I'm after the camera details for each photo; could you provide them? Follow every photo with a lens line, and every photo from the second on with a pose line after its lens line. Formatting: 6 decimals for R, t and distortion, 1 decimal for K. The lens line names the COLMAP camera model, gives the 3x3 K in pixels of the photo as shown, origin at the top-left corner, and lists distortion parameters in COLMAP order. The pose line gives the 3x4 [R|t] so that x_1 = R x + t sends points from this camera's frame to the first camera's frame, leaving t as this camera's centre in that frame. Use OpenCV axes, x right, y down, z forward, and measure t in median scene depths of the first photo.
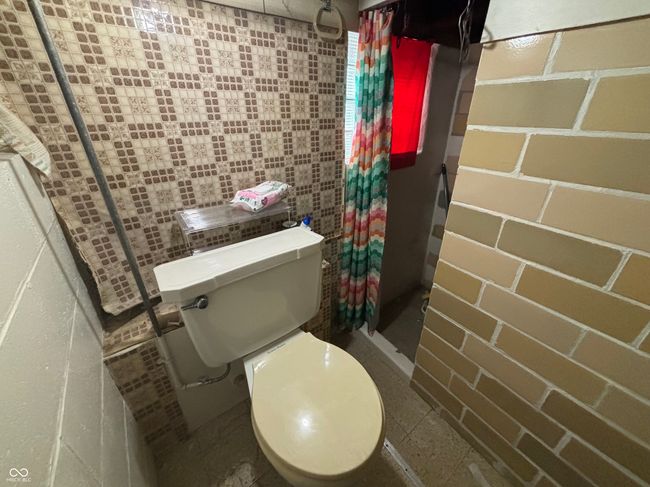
lens RADIAL K [[256.8, 0, 328.5], [0, 256.8, 239.8], [0, 0, 1]] dist [-0.001718, -0.000967]
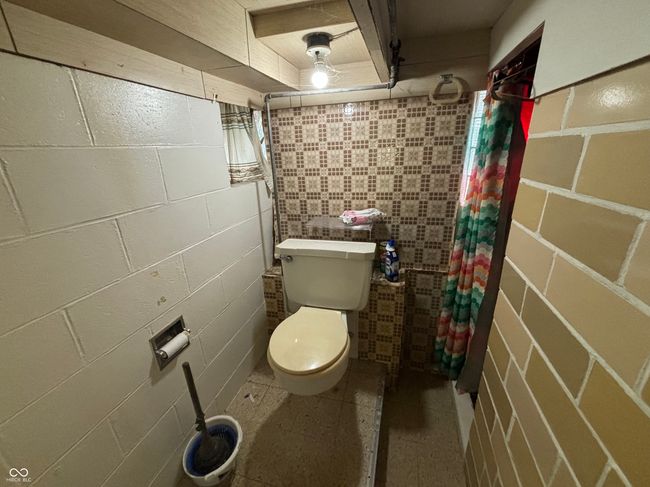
lens RADIAL K [[256.8, 0, 328.5], [0, 256.8, 239.8], [0, 0, 1]] dist [-0.001718, -0.000967]
pose [[0.625168, 0.229752, -0.745908, 0.659407], [-0.314474, 0.948833, 0.028686, -0.028152], [0.714332, 0.216635, 0.665431, -0.060281]]
